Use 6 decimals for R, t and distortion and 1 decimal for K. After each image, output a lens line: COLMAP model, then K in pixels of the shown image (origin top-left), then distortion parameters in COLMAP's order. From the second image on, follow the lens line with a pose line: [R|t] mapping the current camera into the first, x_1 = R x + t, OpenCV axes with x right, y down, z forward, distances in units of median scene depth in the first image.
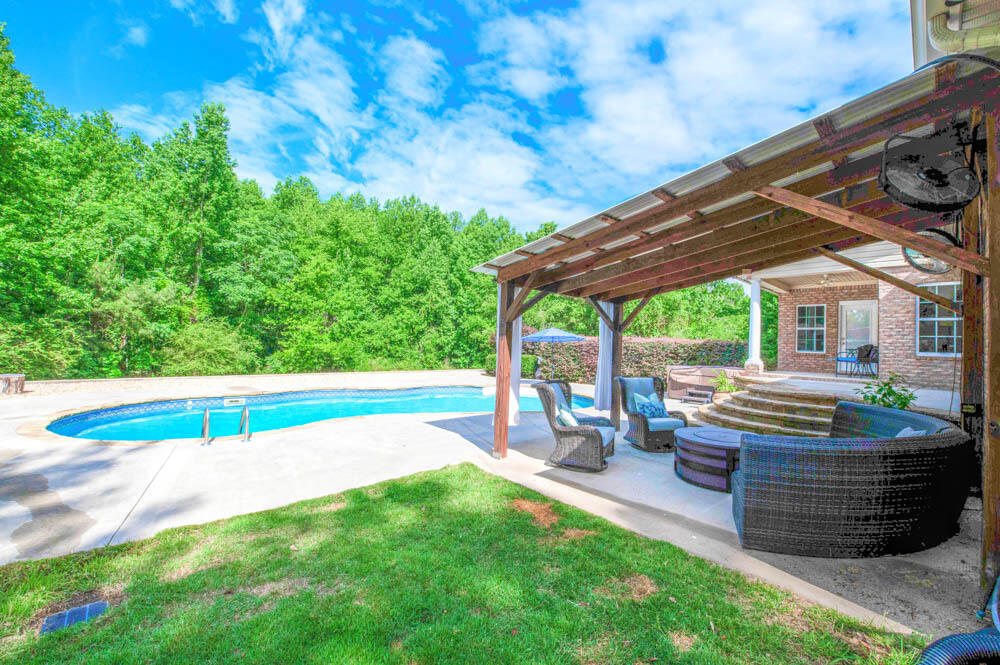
lens RADIAL K [[405.7, 0, 494.6], [0, 405.7, 328.3], [0, 0, 1]] dist [0.000109, -0.003455]
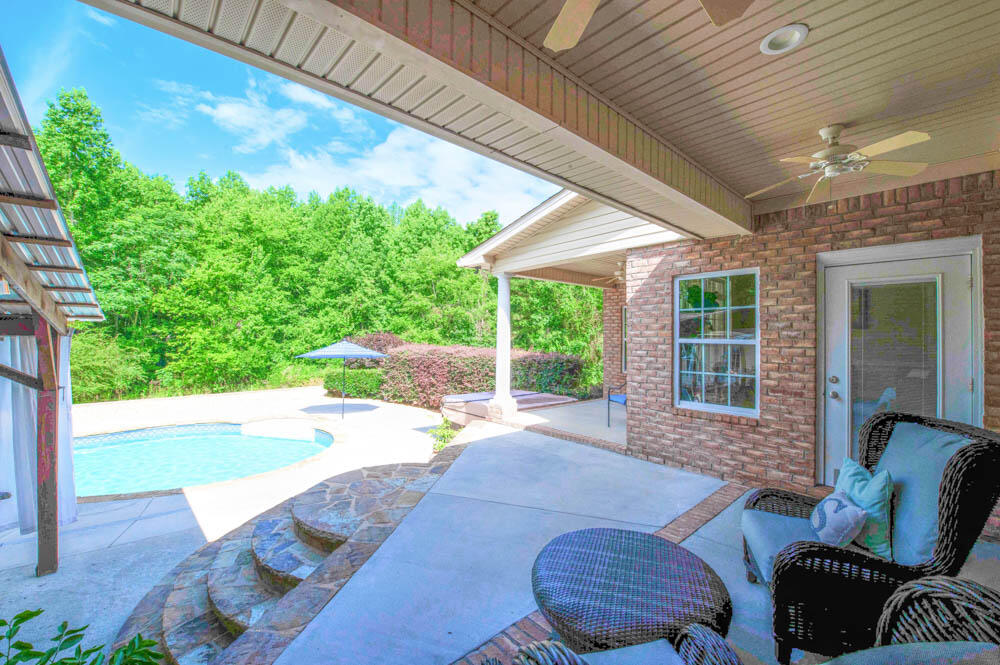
lens RADIAL K [[403.0, 0, 498.6], [0, 403.0, 329.2], [0, 0, 1]] dist [-0.019393, -0.000036]
pose [[0.999526, -0.030320, 0.005427, 0.203558], [0.030216, 0.999377, 0.018264, -0.013962], [-0.005977, -0.018092, 0.999818, 0.115965]]
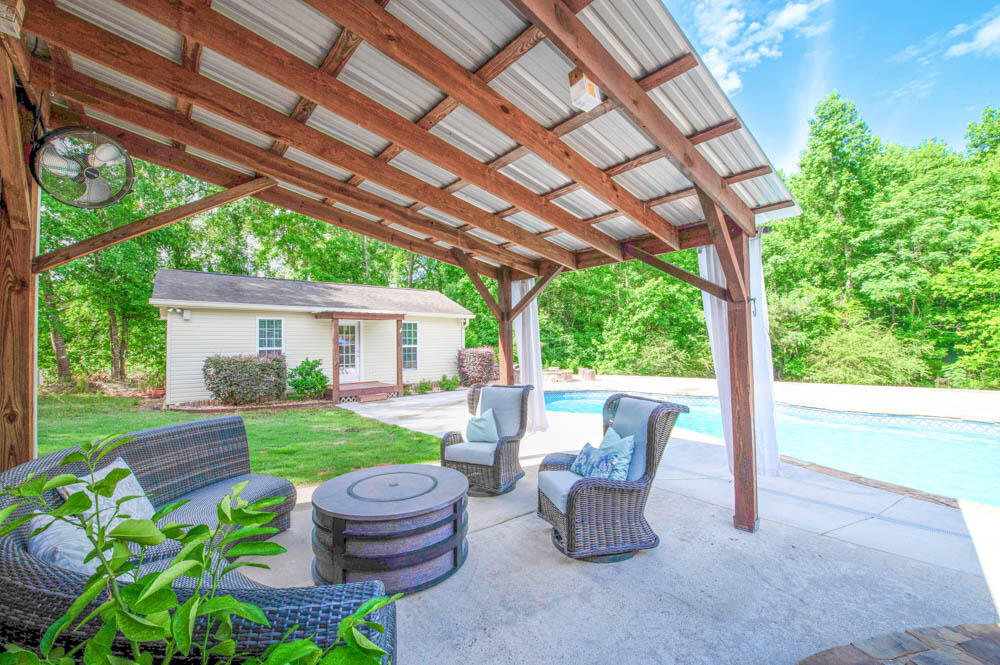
lens RADIAL K [[403.0, 0, 498.6], [0, 403.0, 329.2], [0, 0, 1]] dist [-0.019393, -0.000036]
pose [[0.011145, -0.074474, -0.997161, 0.165088], [0.053361, 0.995846, -0.073779, 0.013325], [0.998513, -0.052388, 0.015072, 0.174210]]
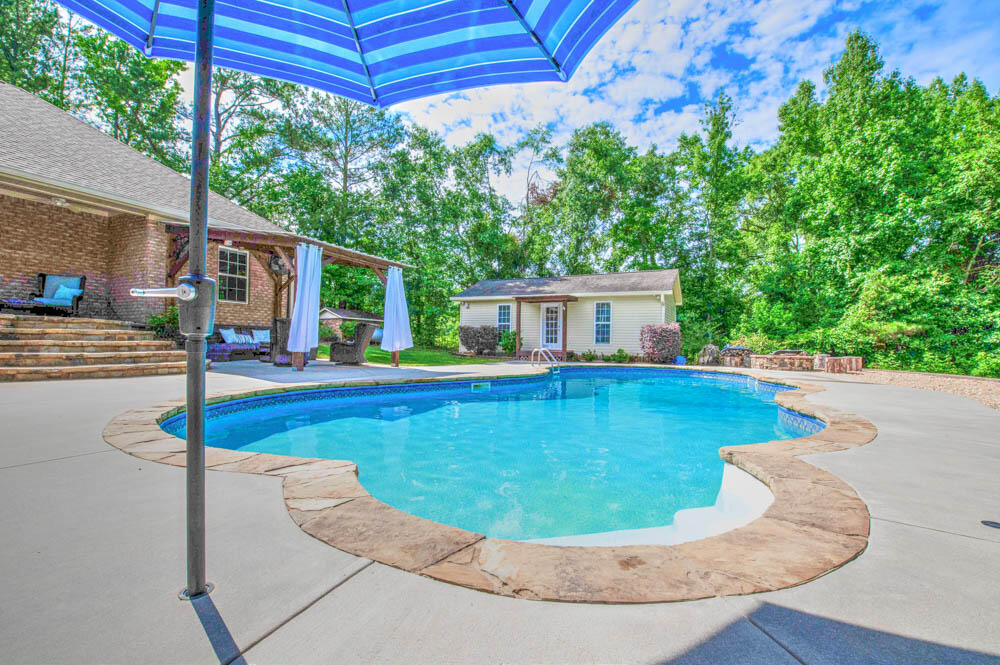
lens RADIAL K [[401.0, 0, 496.6], [0, 401.0, 339.0], [0, 0, 1]] dist [-0.018648, 0.000053]
pose [[-0.918024, -0.059368, -0.392055, 0.044211], [-0.039172, 0.997470, -0.059320, 0.049084], [0.394585, -0.039100, -0.918027, 0.488041]]
